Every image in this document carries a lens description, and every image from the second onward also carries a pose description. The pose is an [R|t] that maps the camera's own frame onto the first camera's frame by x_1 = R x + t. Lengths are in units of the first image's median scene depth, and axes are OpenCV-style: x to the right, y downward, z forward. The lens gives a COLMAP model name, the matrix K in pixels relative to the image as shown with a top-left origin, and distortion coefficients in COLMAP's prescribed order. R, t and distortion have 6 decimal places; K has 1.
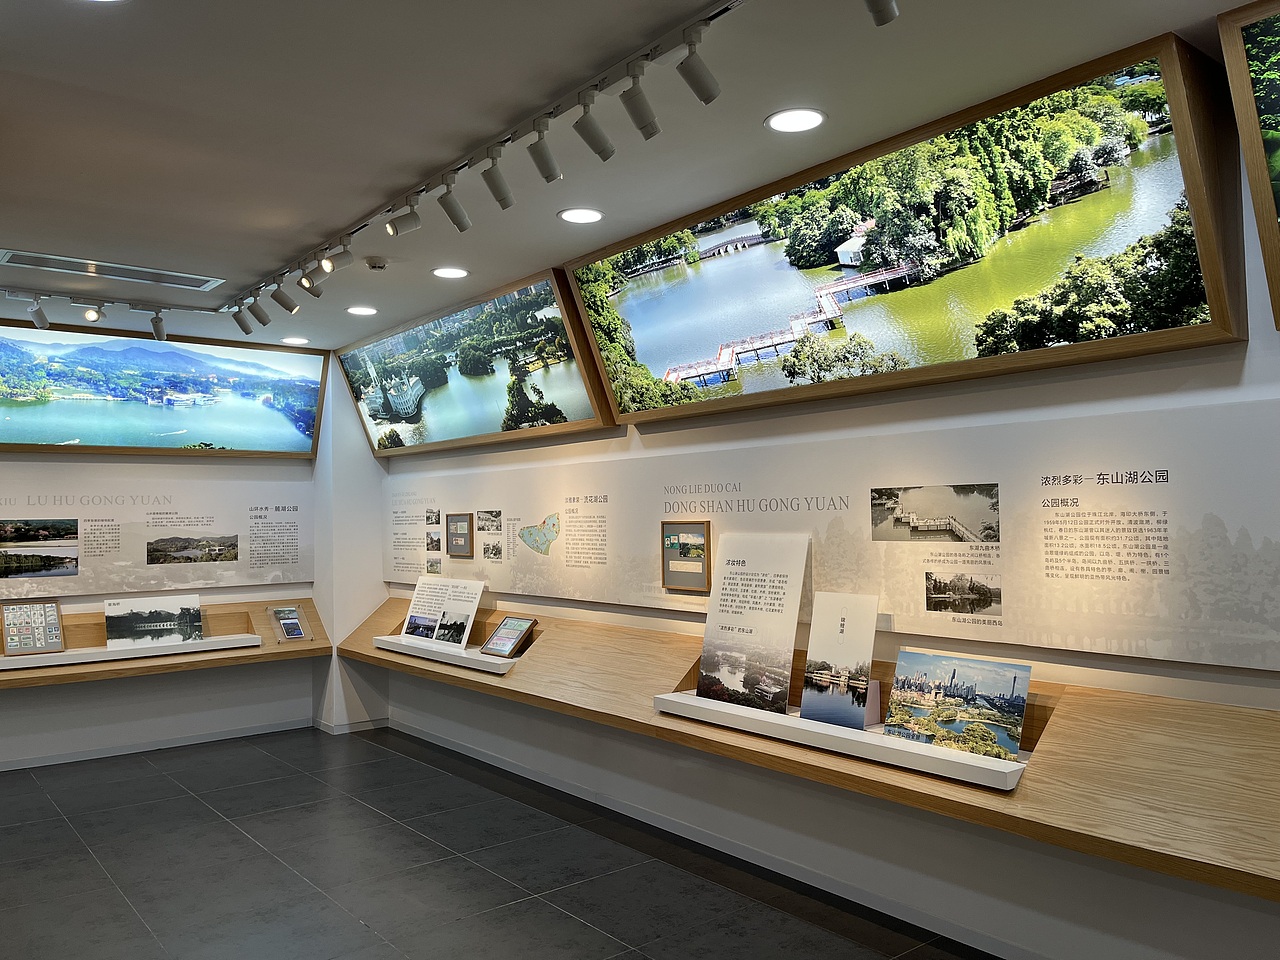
lens RADIAL K [[976.5, 0, 680.4], [0, 976.5, 494.9], [0, 0, 1]] dist [0.056795, -0.067039]
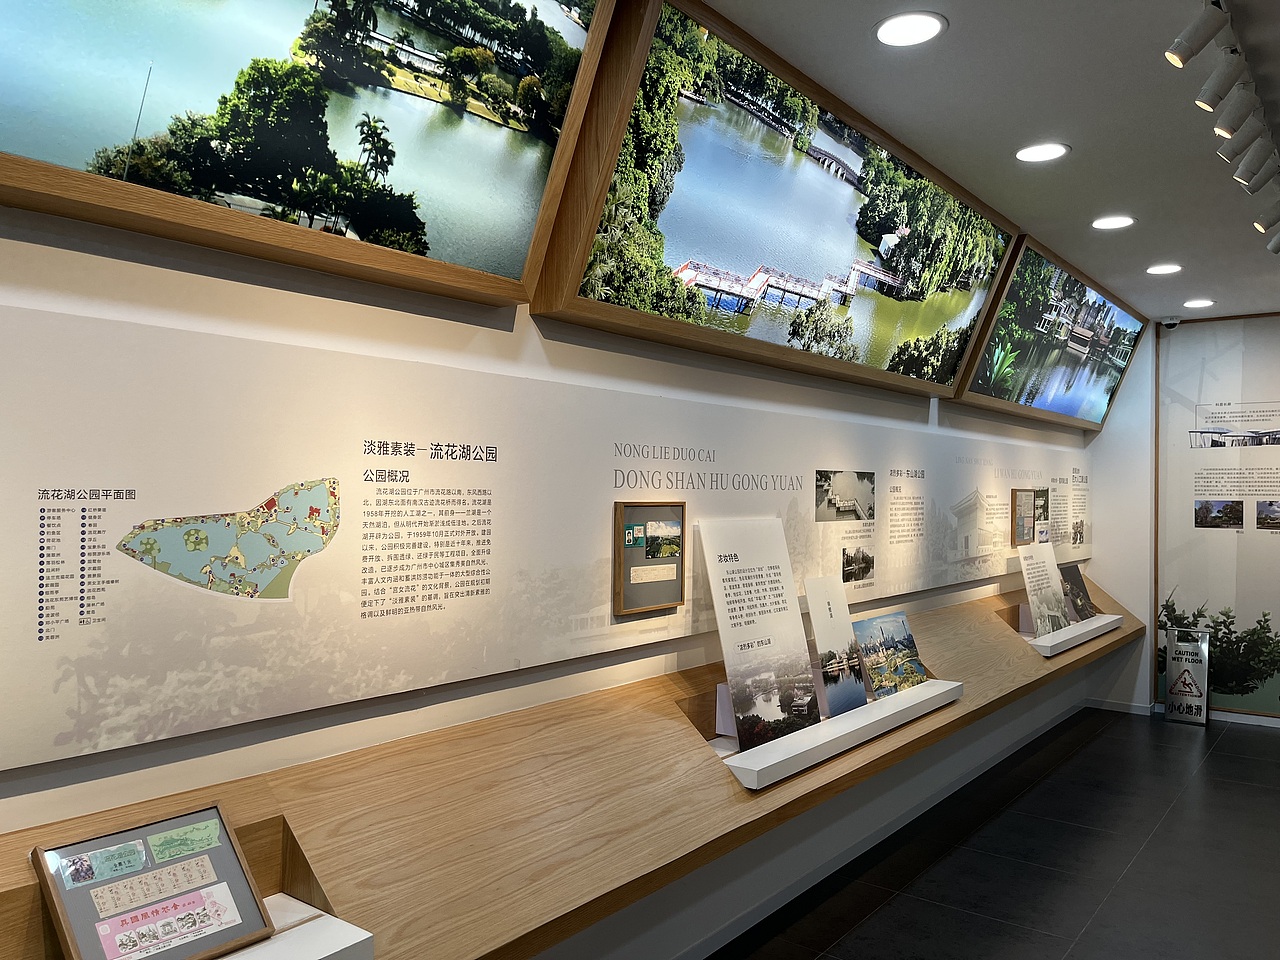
lens RADIAL K [[976.5, 0, 645.8], [0, 976.5, 482.5], [0, 0, 1]] dist [0.056795, -0.067039]
pose [[-0.217324, 0.014963, 0.975985, -0.641718], [-0.033644, 0.999174, -0.022810, 0.030356], [-0.975519, -0.037793, -0.216641, 1.198546]]
